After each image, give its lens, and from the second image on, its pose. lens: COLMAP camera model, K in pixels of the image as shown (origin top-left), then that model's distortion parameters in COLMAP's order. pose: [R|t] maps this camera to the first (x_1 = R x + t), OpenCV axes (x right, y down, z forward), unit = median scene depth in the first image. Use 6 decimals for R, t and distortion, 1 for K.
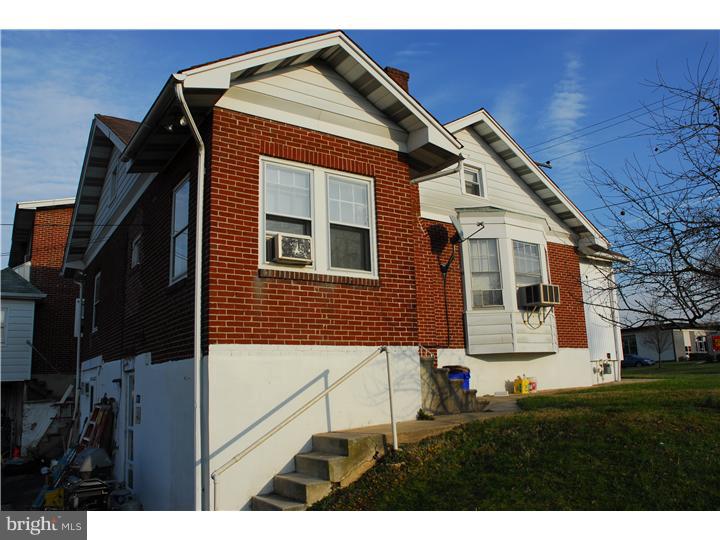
lens RADIAL K [[551.2, 0, 359.7], [0, 551.2, 285.4], [0, 0, 1]] dist [-0.071998, 0.001019]
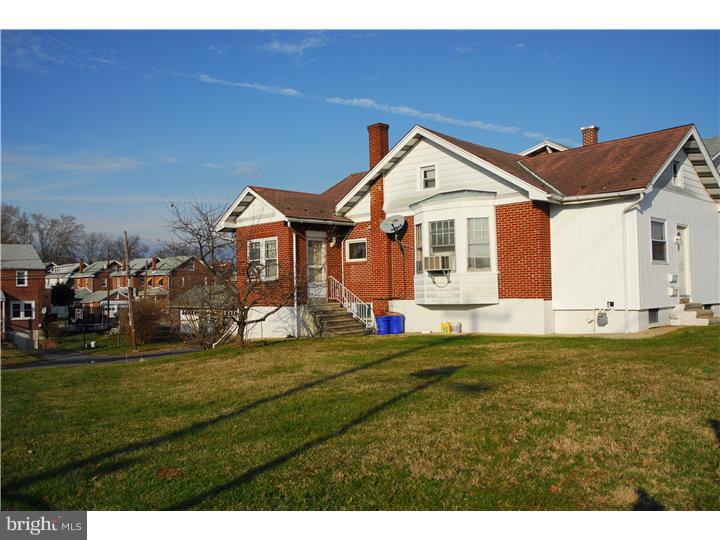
lens RADIAL K [[623.9, 0, 360.8], [0, 623.9, 277.7], [0, 0, 1]] dist [-0.146330, 0.242654]
pose [[0.201997, 0.016065, -0.979254, 2.581427], [0.183547, 0.981529, 0.053964, -0.091123], [0.962033, -0.190640, 0.195317, 0.744682]]
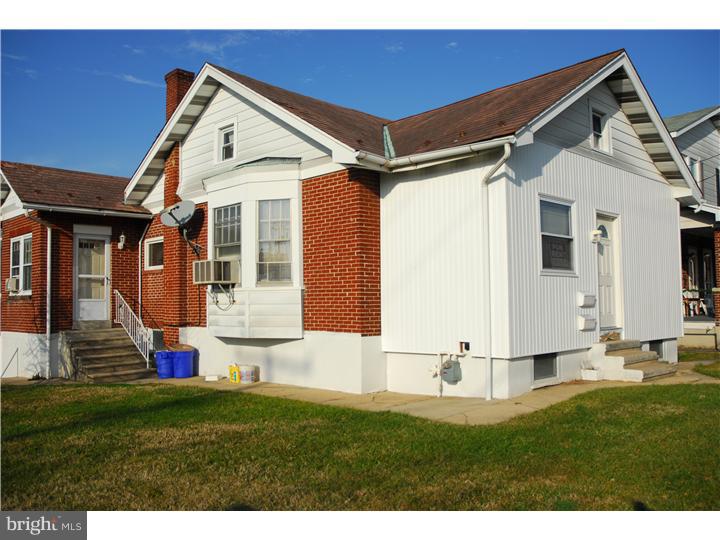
lens RADIAL K [[623.9, 0, 360.8], [0, 623.9, 277.7], [0, 0, 1]] dist [-0.146330, 0.242654]
pose [[0.195507, -0.002342, -0.980700, 1.899690], [0.174103, 0.984196, 0.032358, 0.051256], [0.965125, -0.177069, 0.192825, 1.490121]]
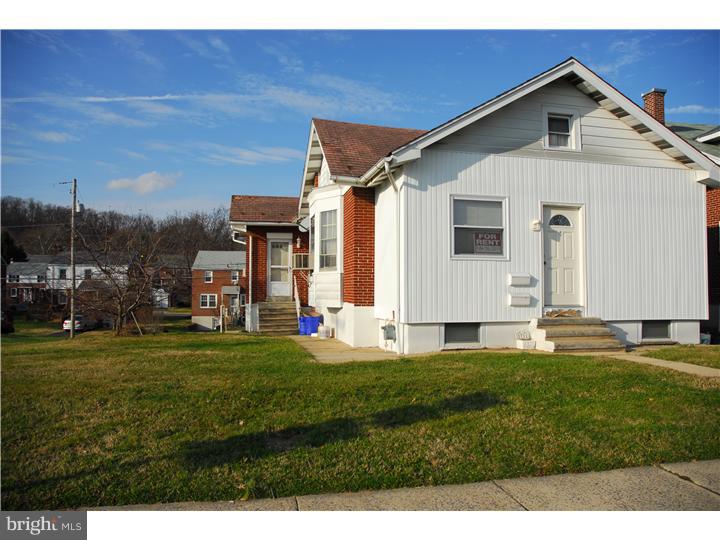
lens RADIAL K [[534.3, 0, 394.6], [0, 534.3, 270.2], [0, 0, 1]] dist [-0.062437, 0.002406]
pose [[-0.316203, -0.000690, -0.948691, 2.058140], [0.176753, 0.982447, -0.059627, 0.212337], [0.932080, -0.186538, -0.310531, 2.270531]]
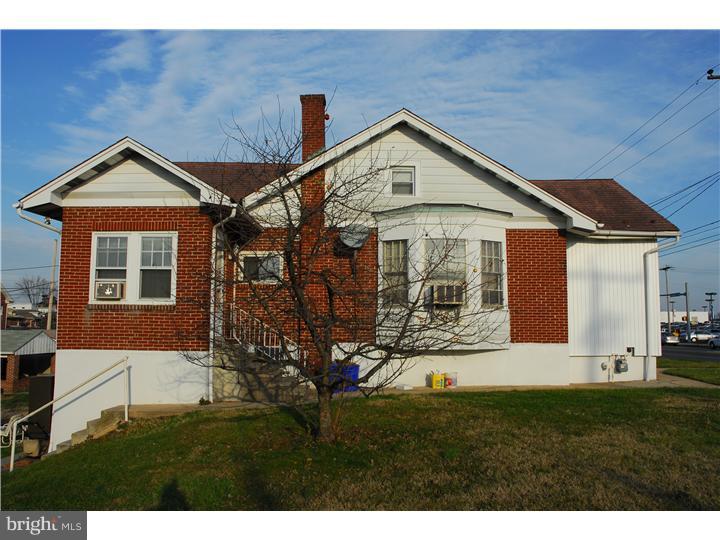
lens RADIAL K [[623.9, 0, 360.8], [0, 623.9, 277.7], [0, 0, 1]] dist [-0.146330, 0.242654]
pose [[0.822964, -0.006732, -0.568054, 1.228839], [0.062420, 0.994947, 0.078639, -0.161809], [0.564655, -0.100175, 0.819225, -0.033371]]
